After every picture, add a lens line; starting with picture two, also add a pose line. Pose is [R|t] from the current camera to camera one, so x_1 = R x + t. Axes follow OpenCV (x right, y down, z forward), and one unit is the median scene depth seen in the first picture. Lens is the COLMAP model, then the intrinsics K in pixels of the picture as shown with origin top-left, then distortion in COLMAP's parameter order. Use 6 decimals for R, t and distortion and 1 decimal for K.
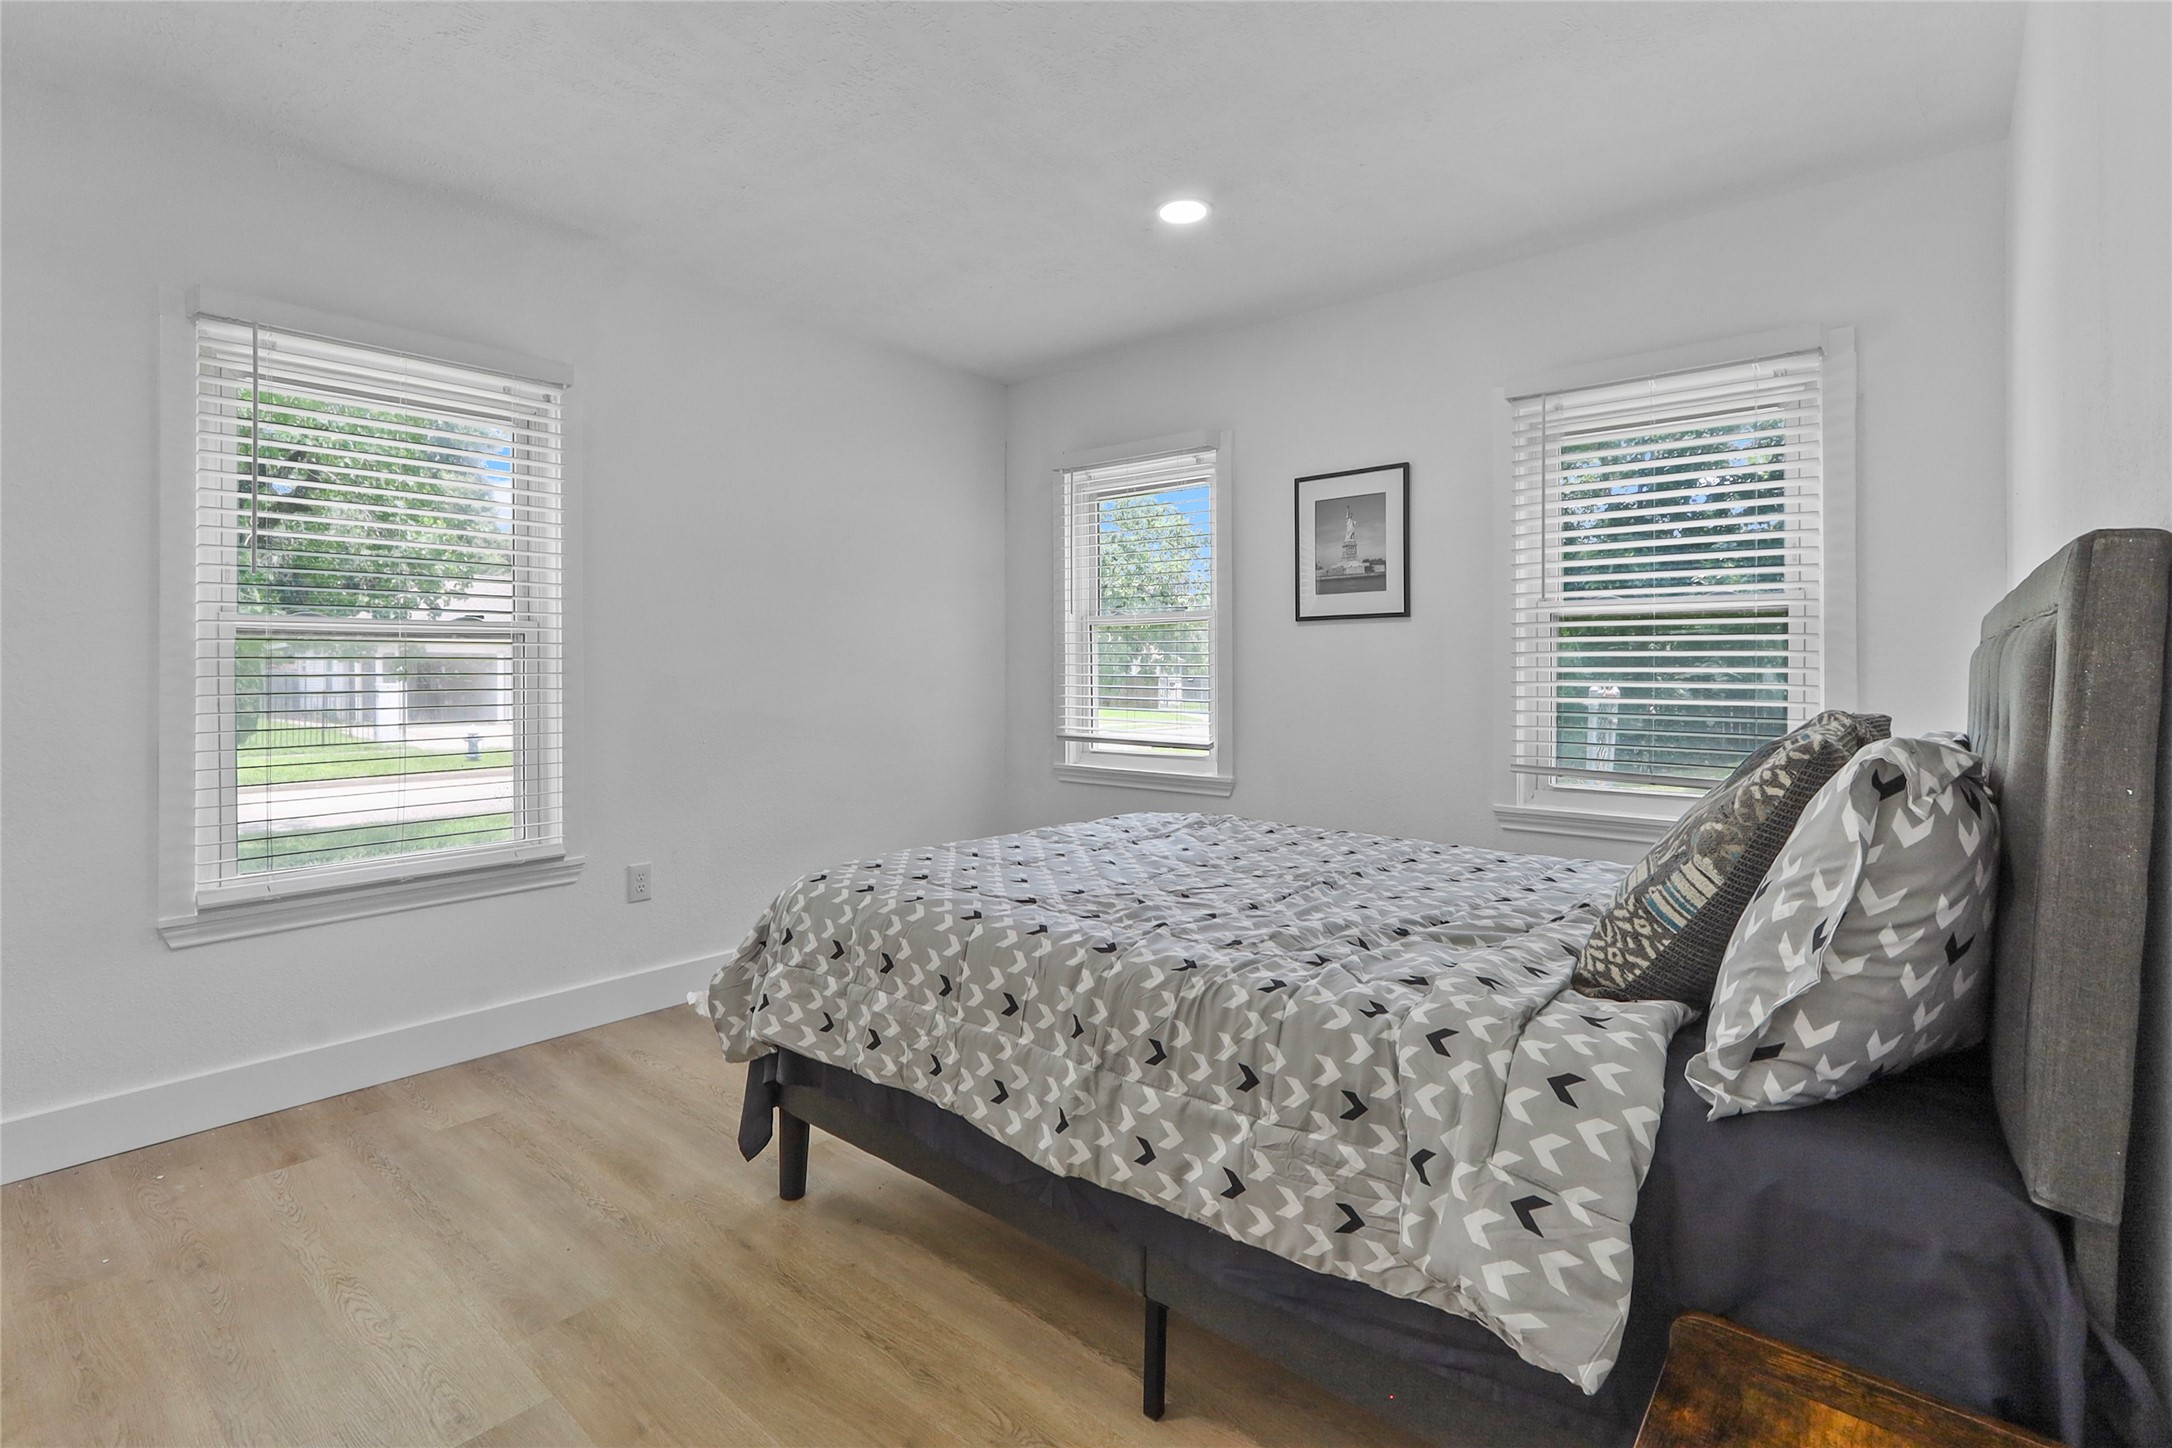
lens RADIAL K [[1006.6, 0, 1035.4], [0, 1006.6, 680.6], [0, 0, 1]] dist [-0.001105, 0.000501]
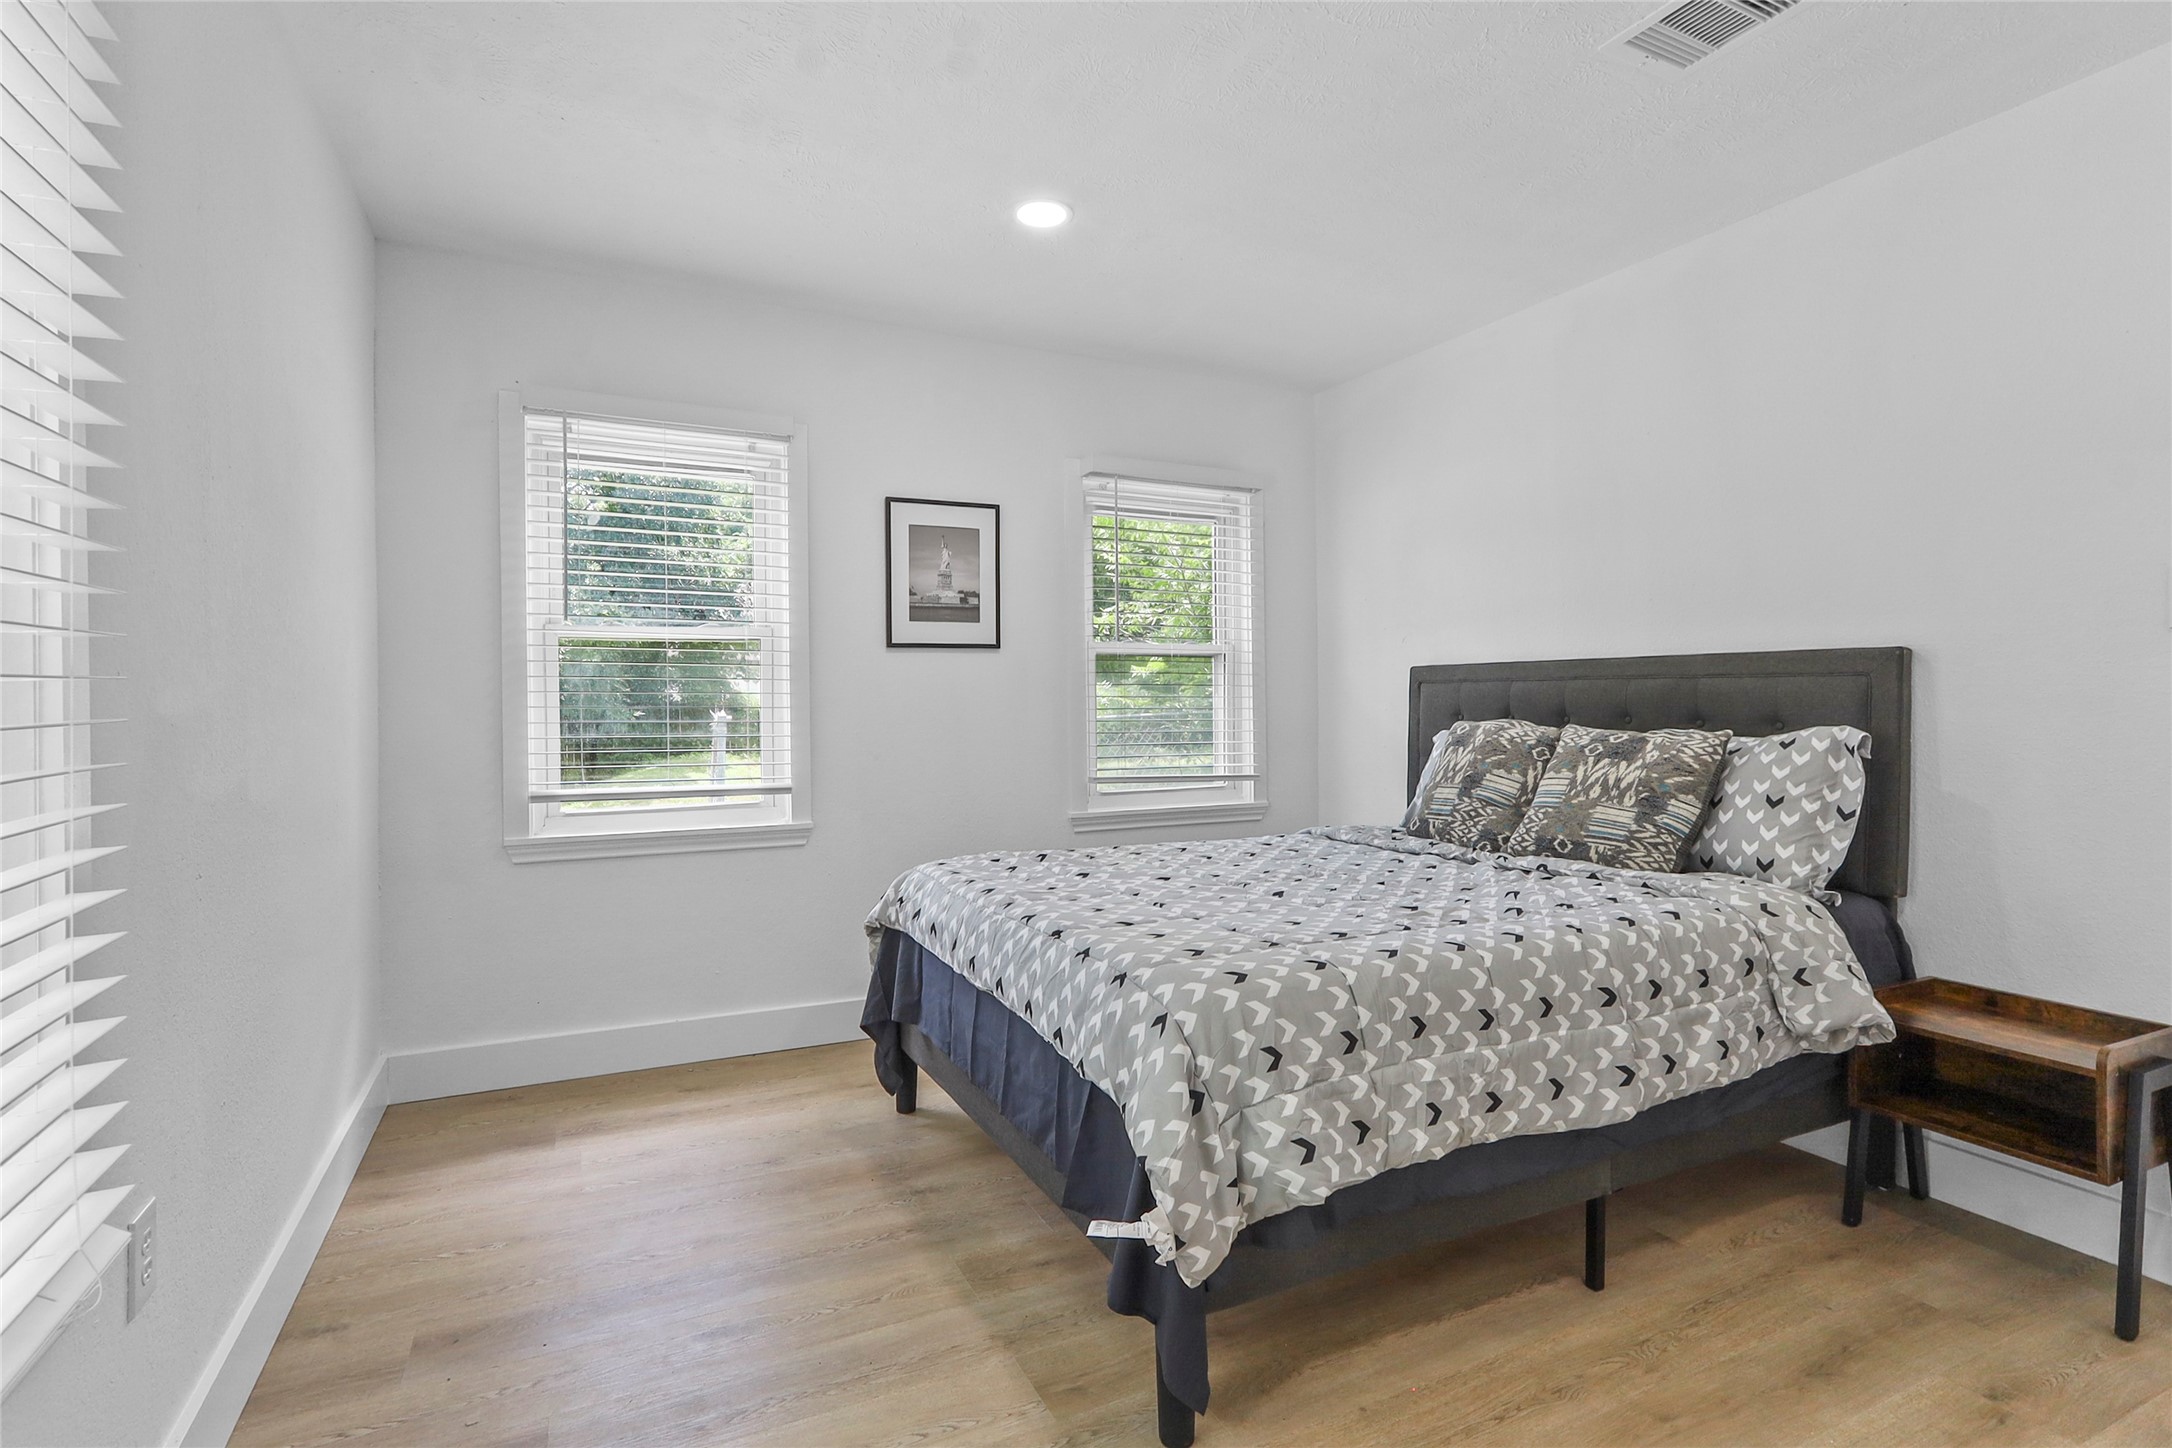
lens RADIAL K [[1006.6, 0, 1073.8], [0, 1006.6, 710.0], [0, 0, 1]] dist [-0.001105, 0.000501]
pose [[0.394729, -0.014537, 0.918683, -0.587515], [0.012986, 0.999863, 0.010241, -0.007620], [-0.918706, 0.007888, 0.394863, 0.499232]]
